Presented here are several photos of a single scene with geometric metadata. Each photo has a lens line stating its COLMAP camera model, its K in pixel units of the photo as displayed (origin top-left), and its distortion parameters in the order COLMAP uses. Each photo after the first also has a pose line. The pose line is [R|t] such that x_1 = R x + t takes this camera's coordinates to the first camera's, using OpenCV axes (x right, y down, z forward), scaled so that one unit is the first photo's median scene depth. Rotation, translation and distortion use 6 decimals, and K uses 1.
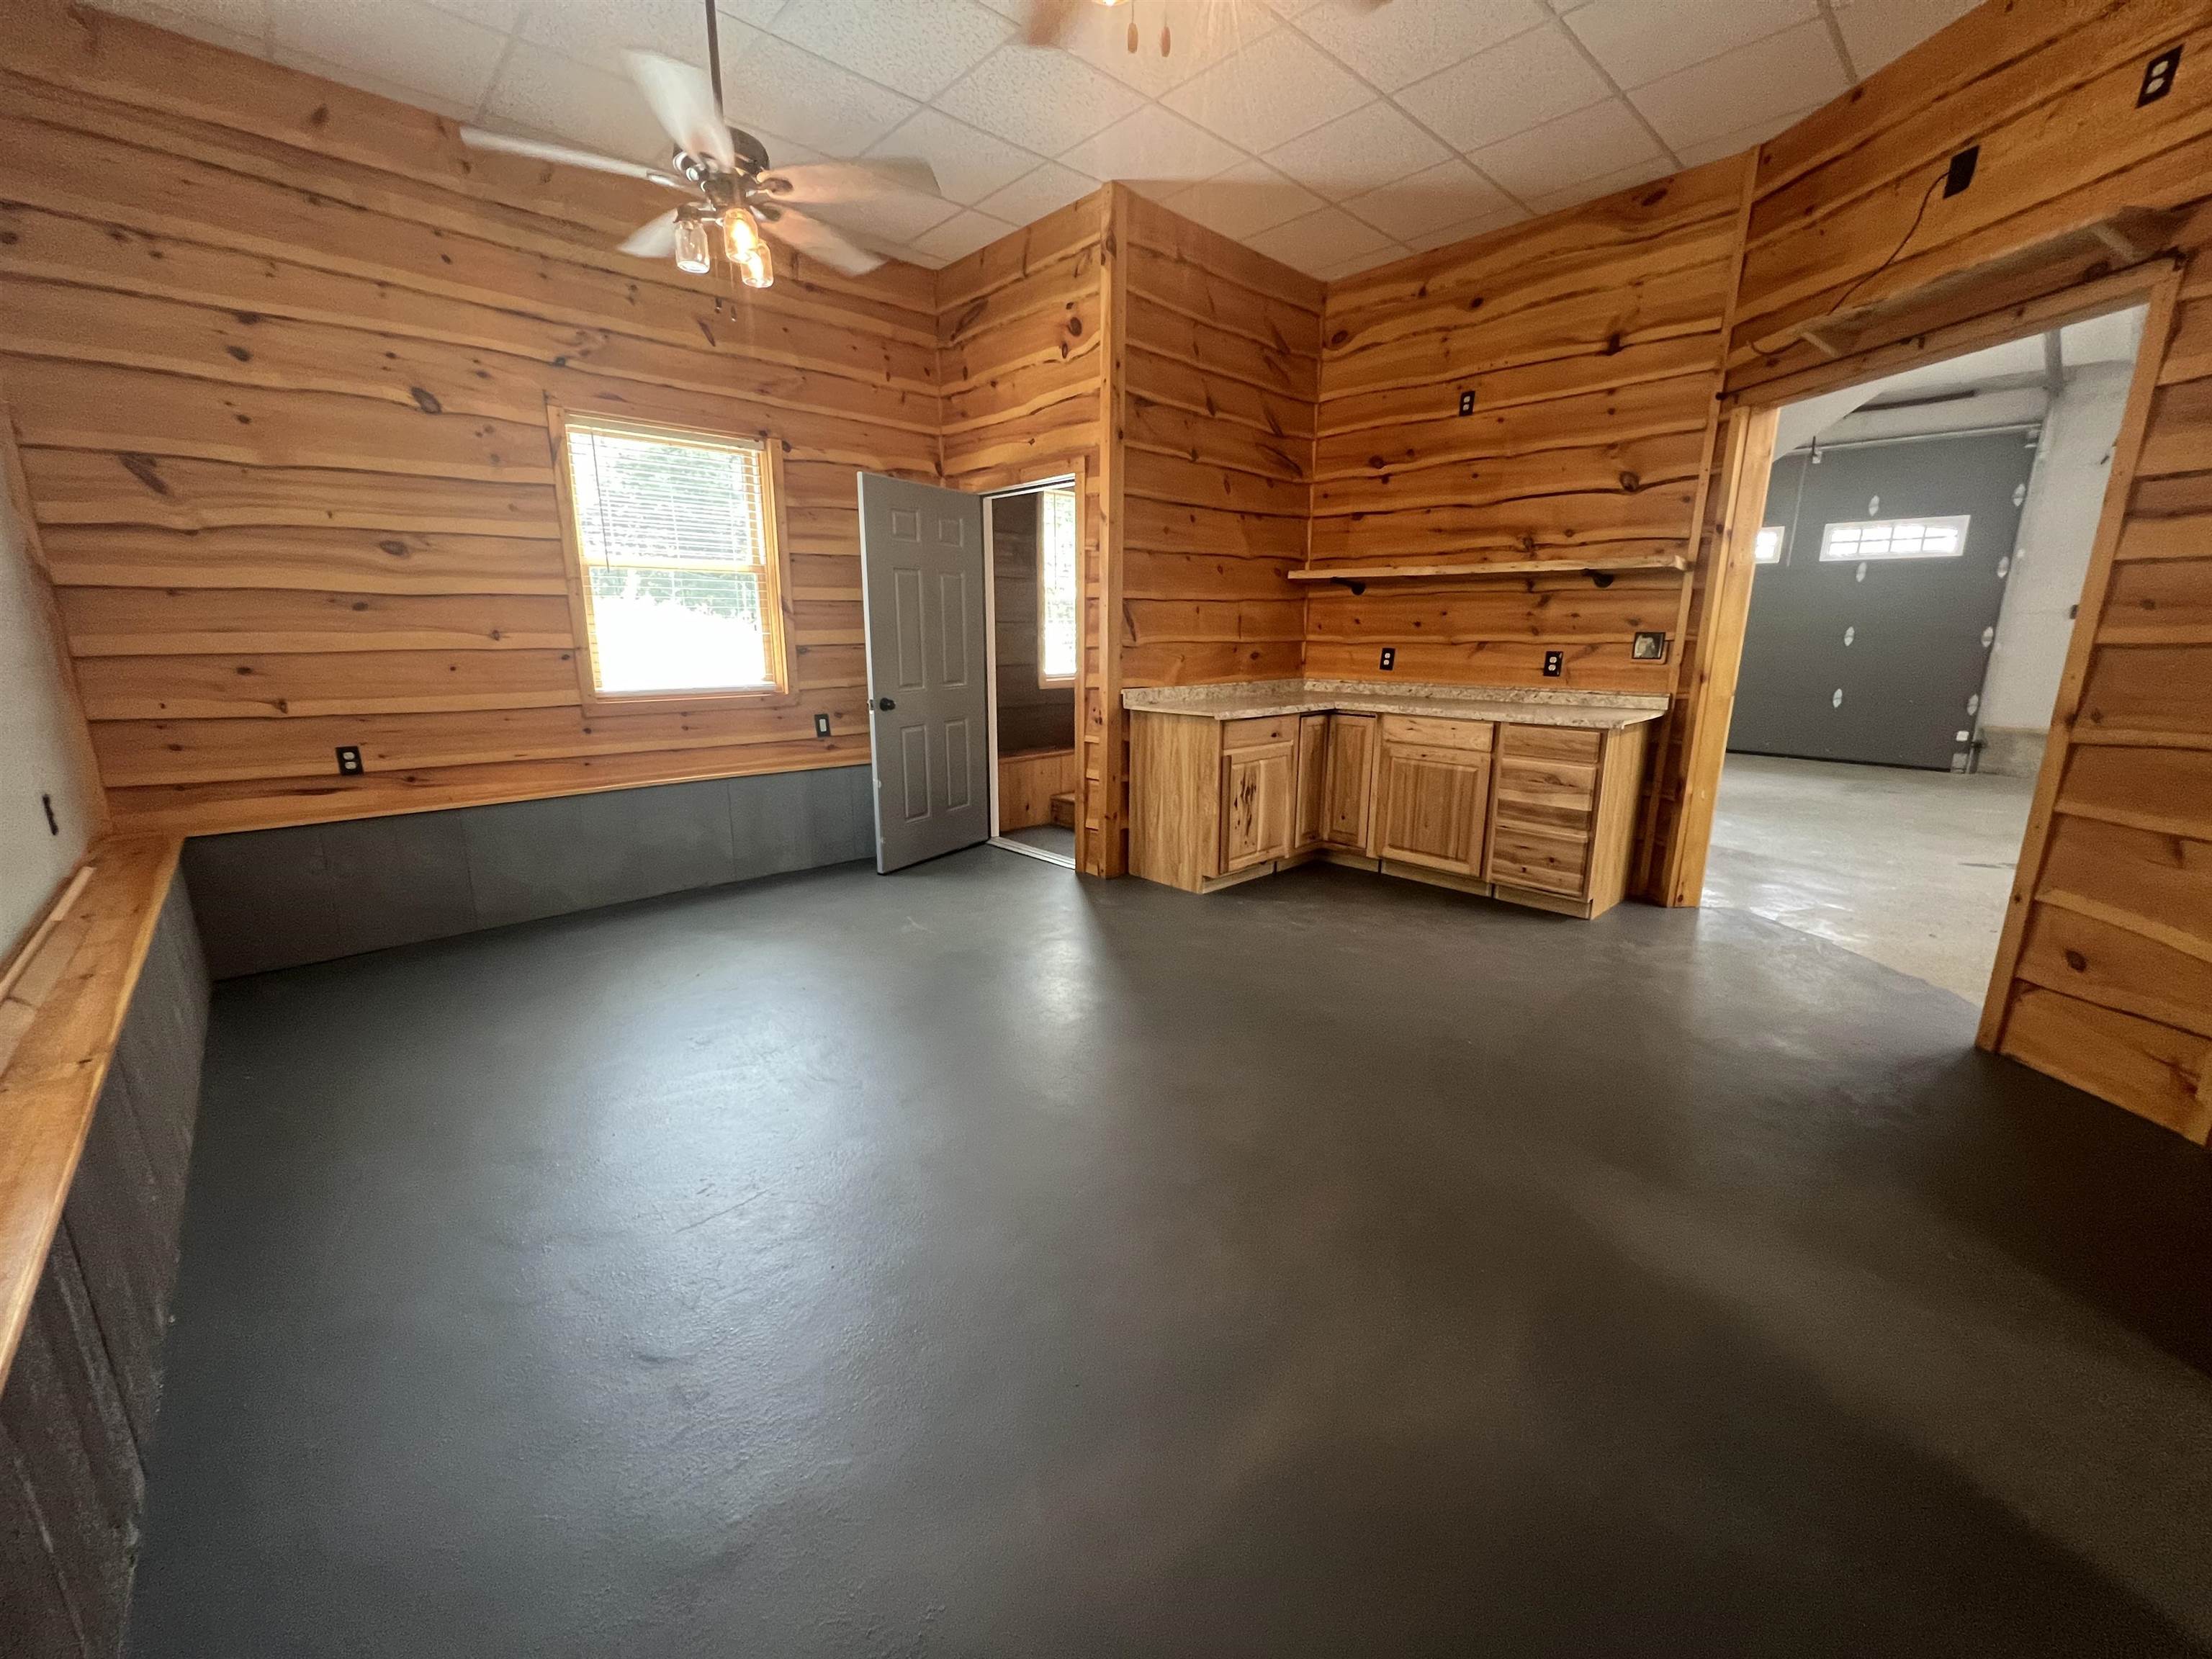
lens RADIAL K [[885.6, 0, 1105.6], [0, 885.6, 828.9], [0, 0, 1]] dist [-0.002177, -0.000433]
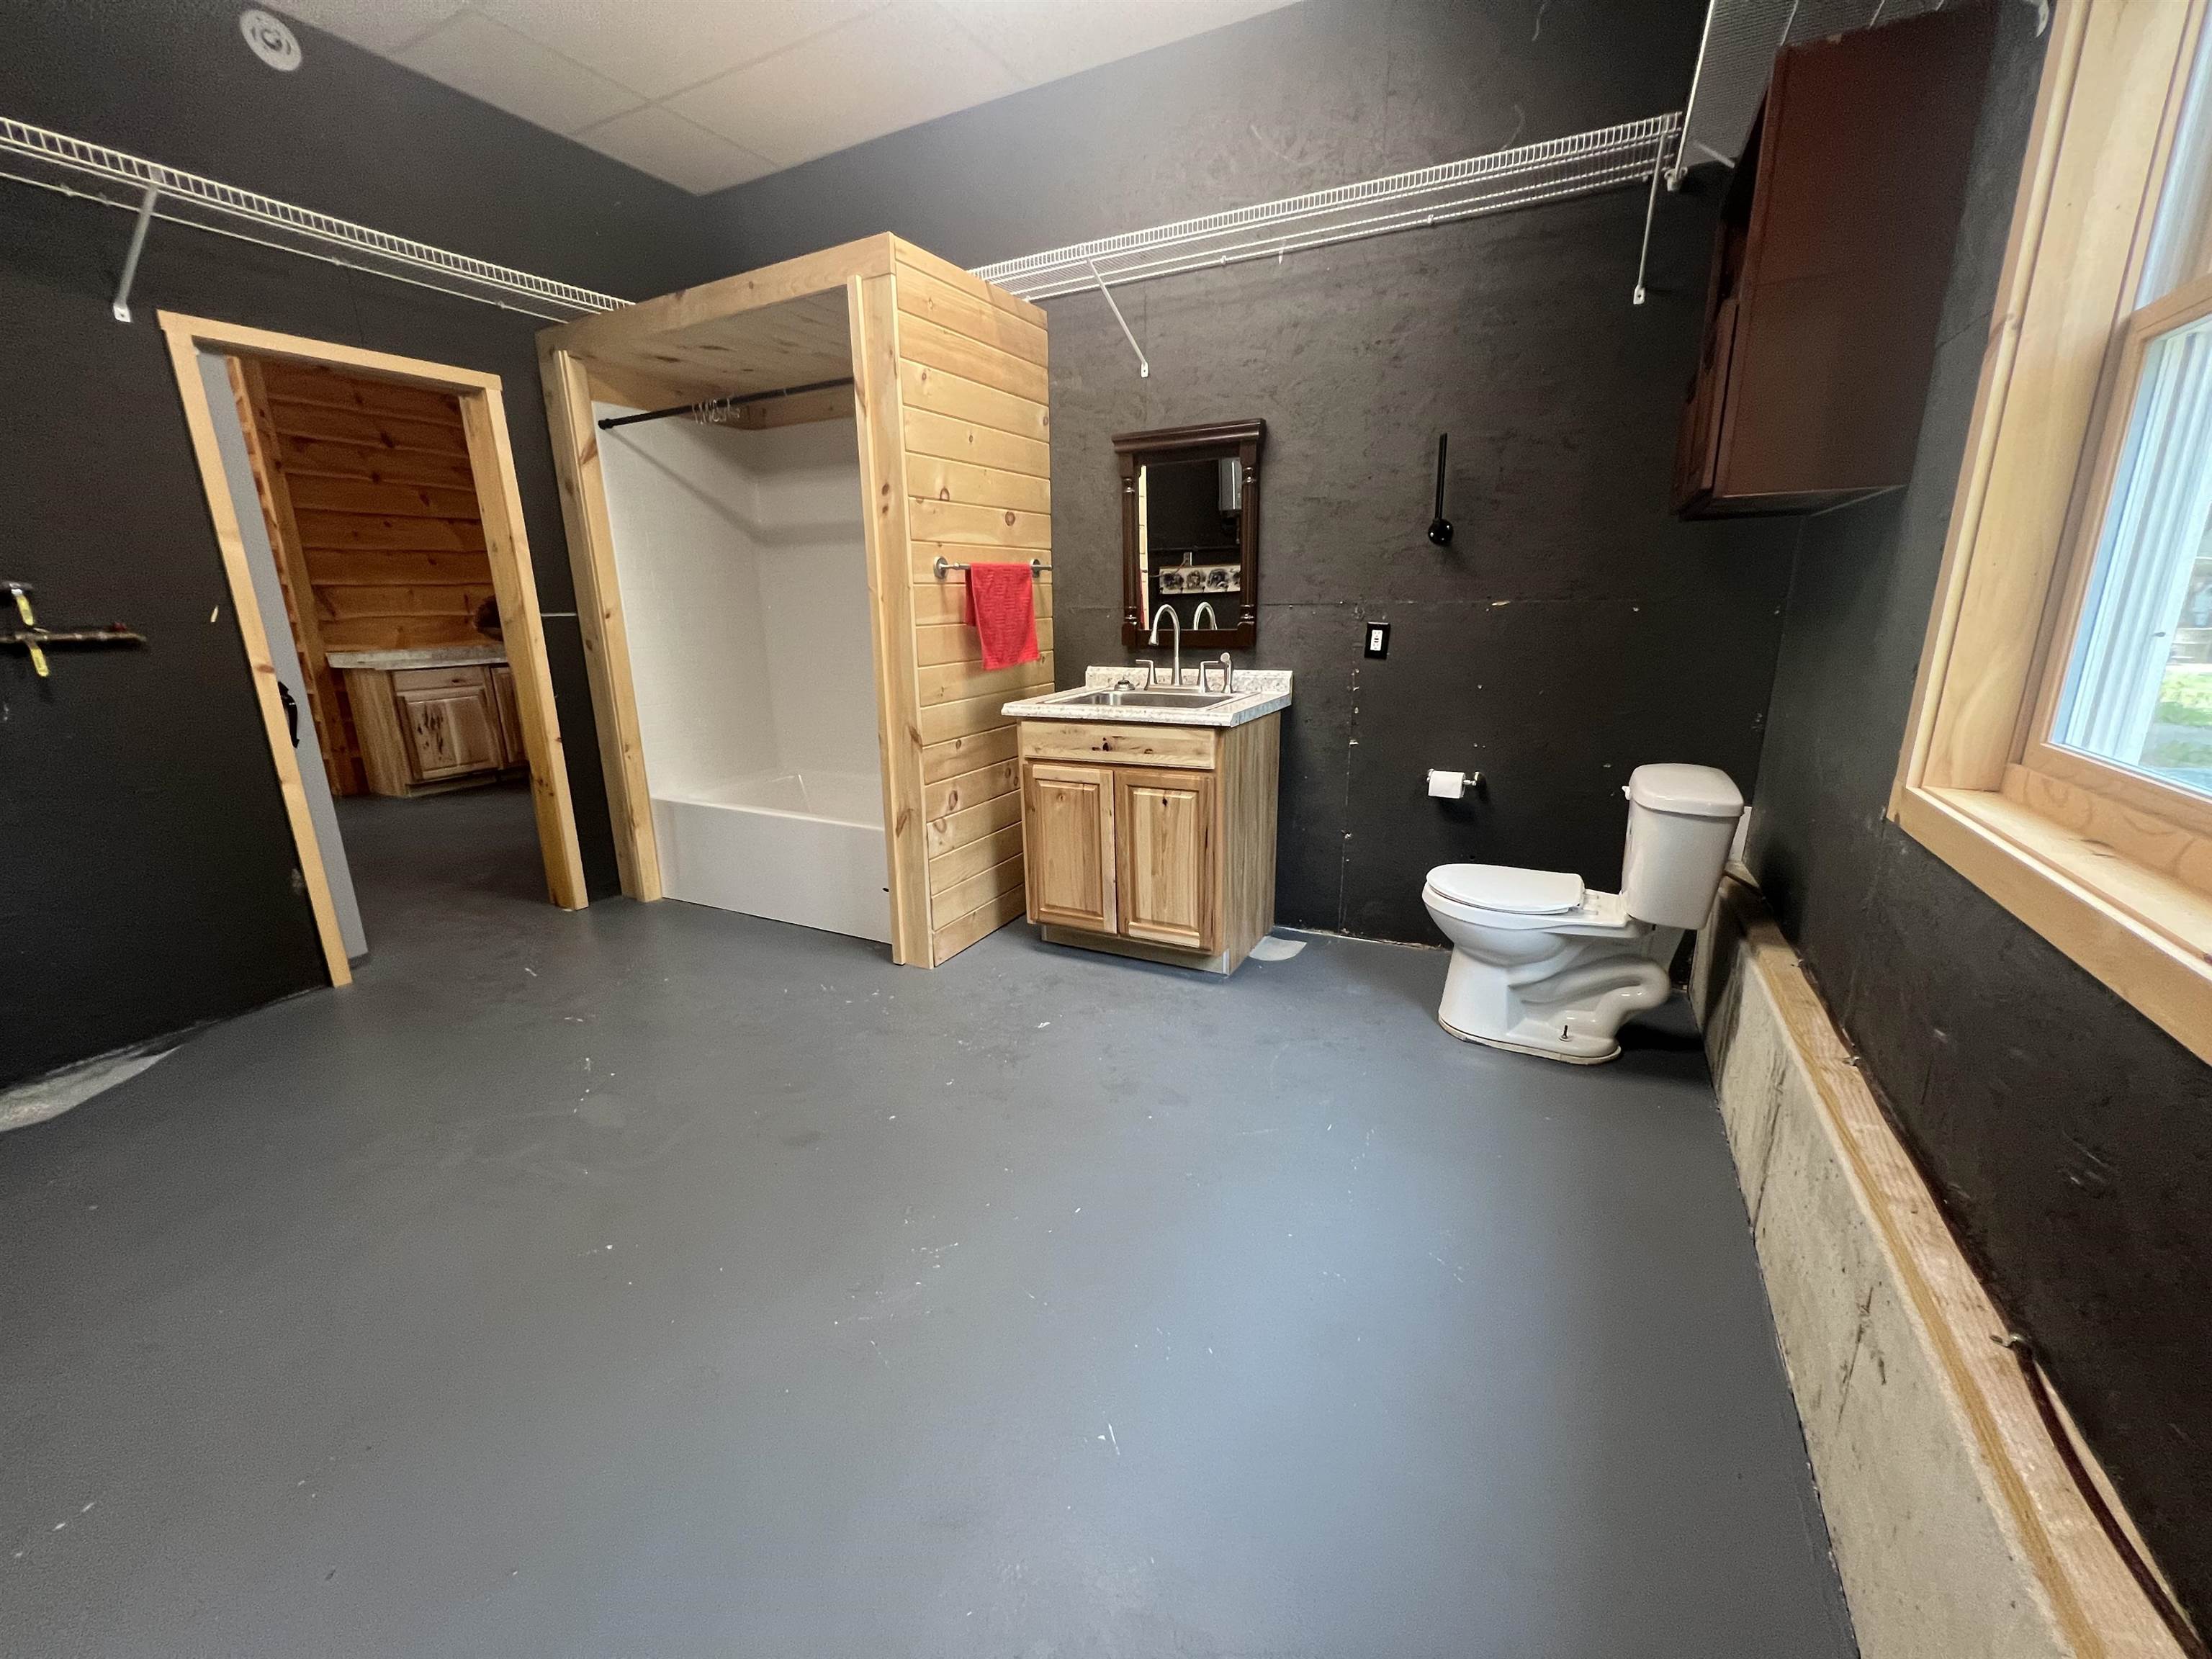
lens RADIAL K [[885.6, 0, 1115.1], [0, 885.6, 828.5], [0, 0, 1]] dist [-0.002177, -0.000433]
pose [[0.940364, -0.104695, 0.323657, 0.689513], [0.096680, 0.994479, 0.040792, 0.169591], [-0.326141, -0.007068, 0.945295, -0.667740]]
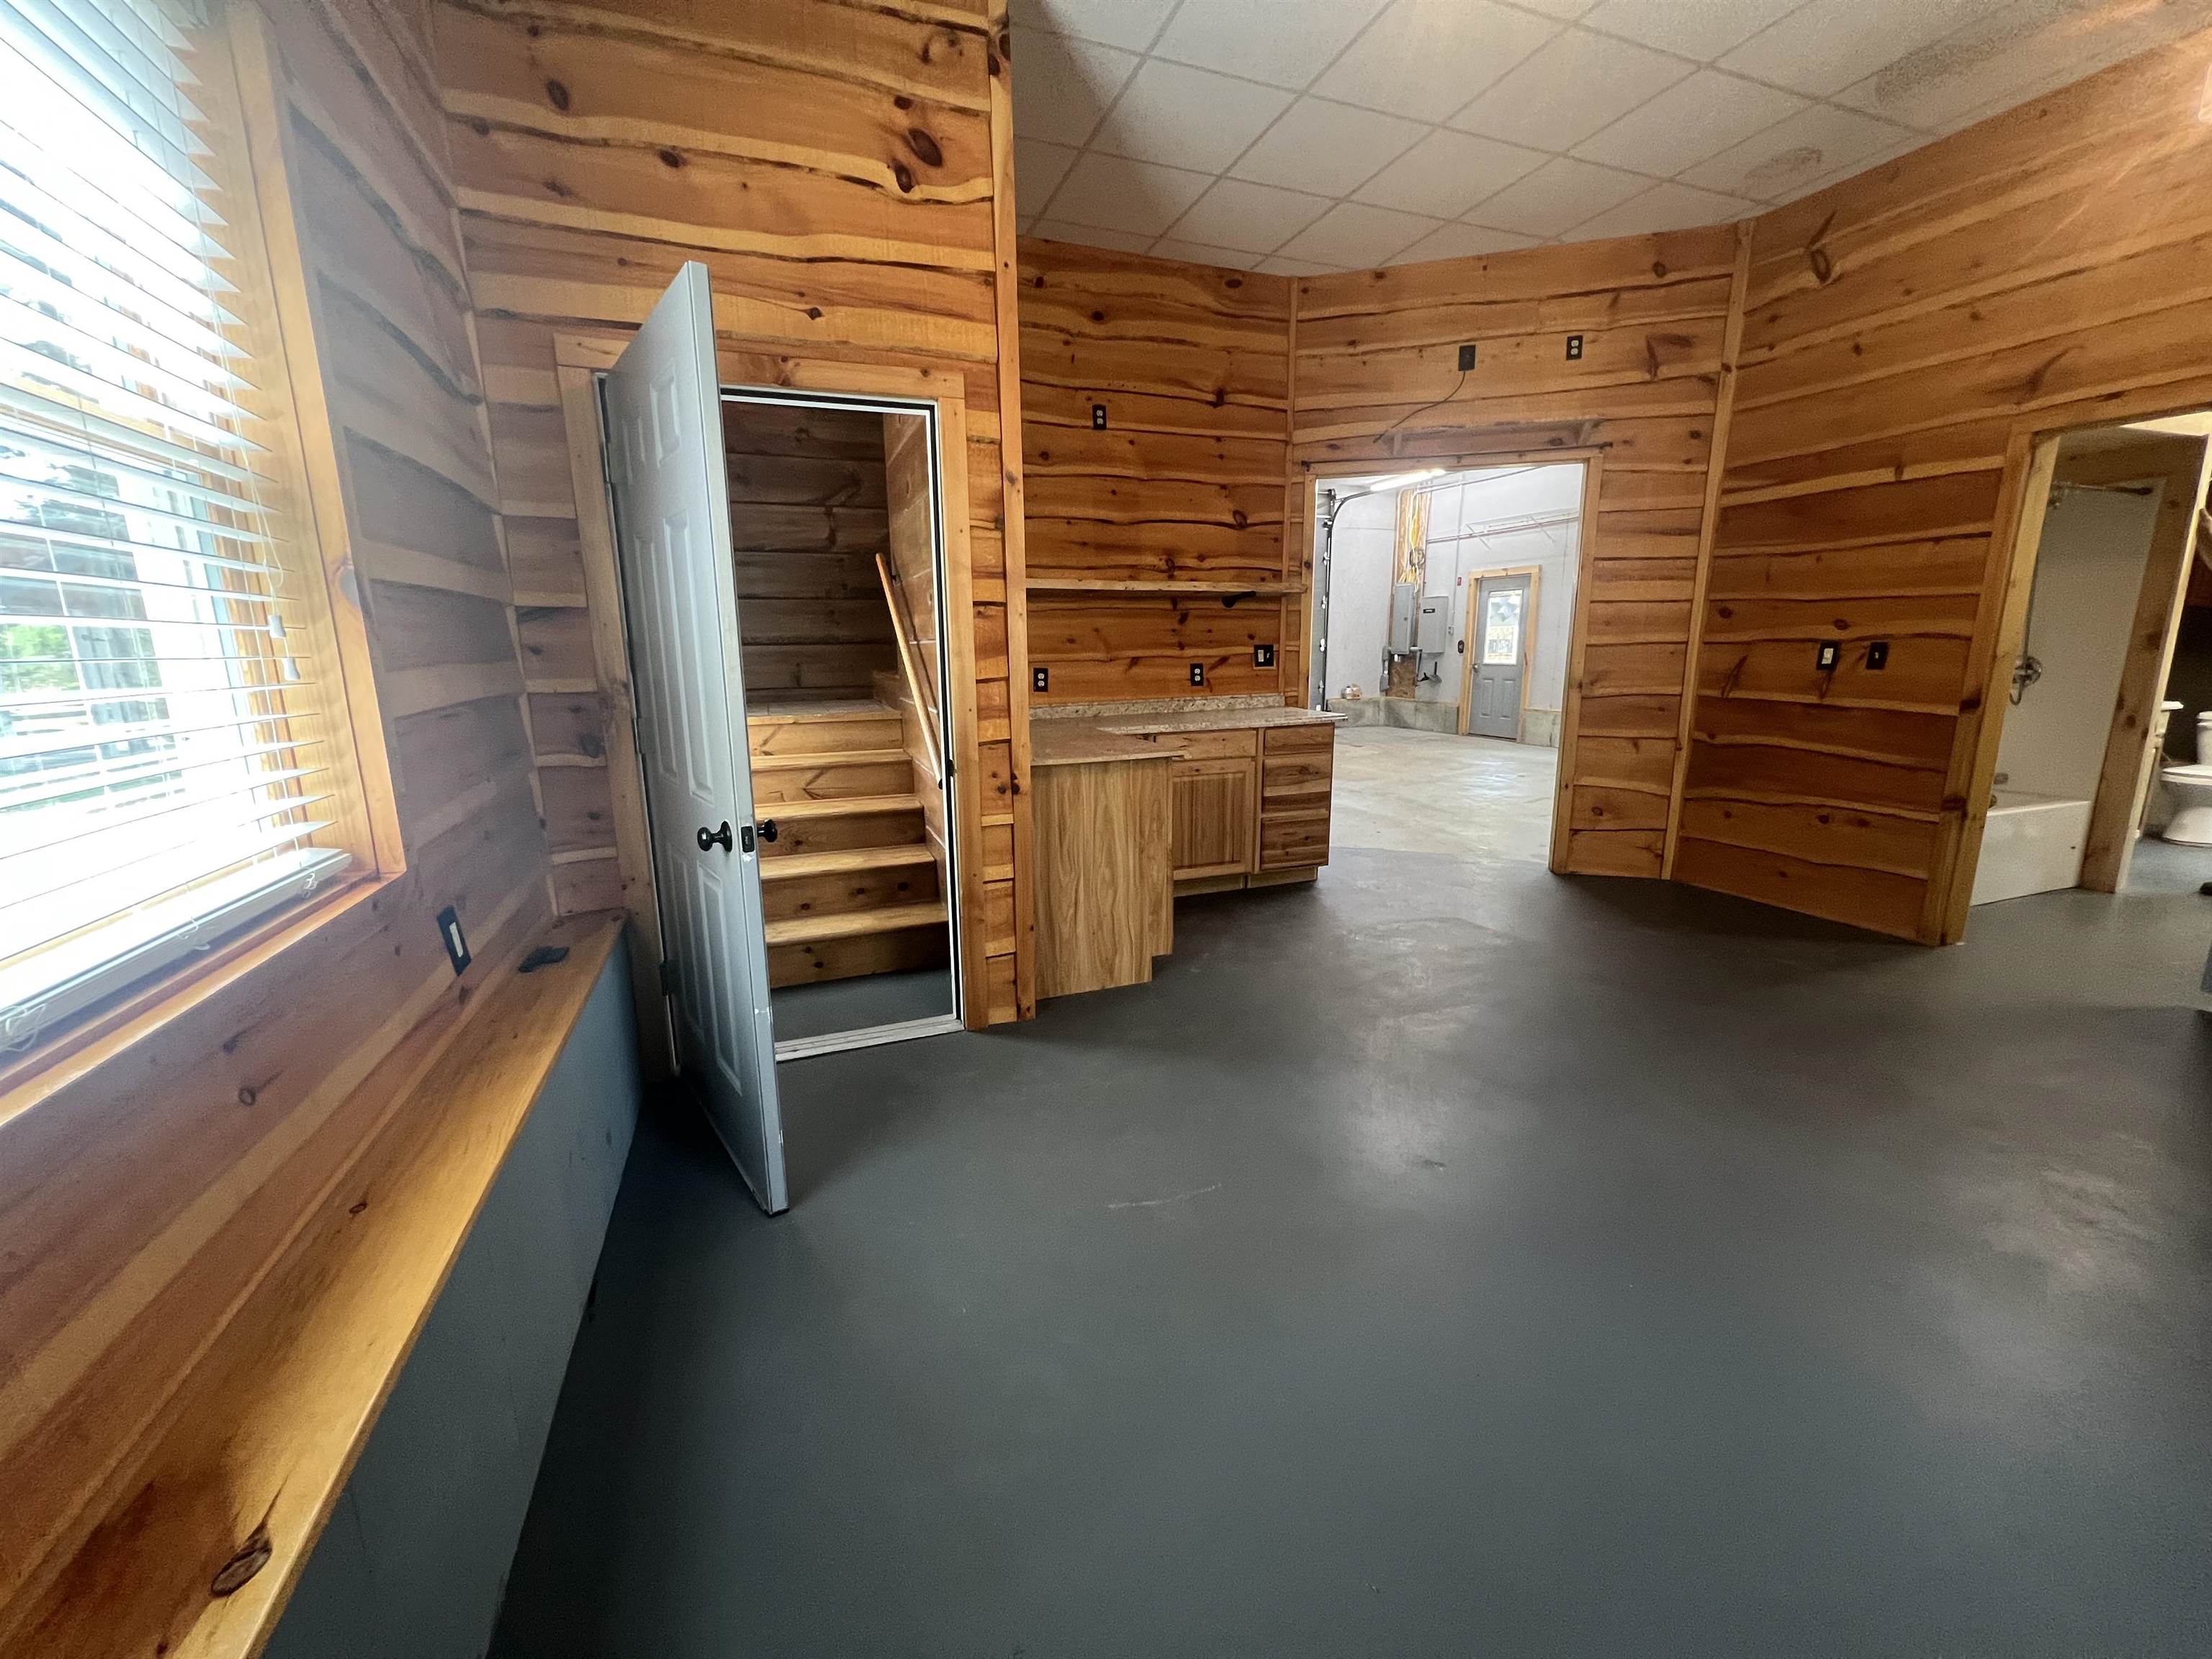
lens RADIAL K [[885.6, 0, 1109.8], [0, 885.6, 826.2], [0, 0, 1]] dist [-0.002177, -0.000433]
pose [[0.371650, -0.197087, 0.907212, -0.595396], [0.221677, 0.967779, 0.119432, -0.162887], [-0.901518, 0.156721, 0.403365, 0.693770]]
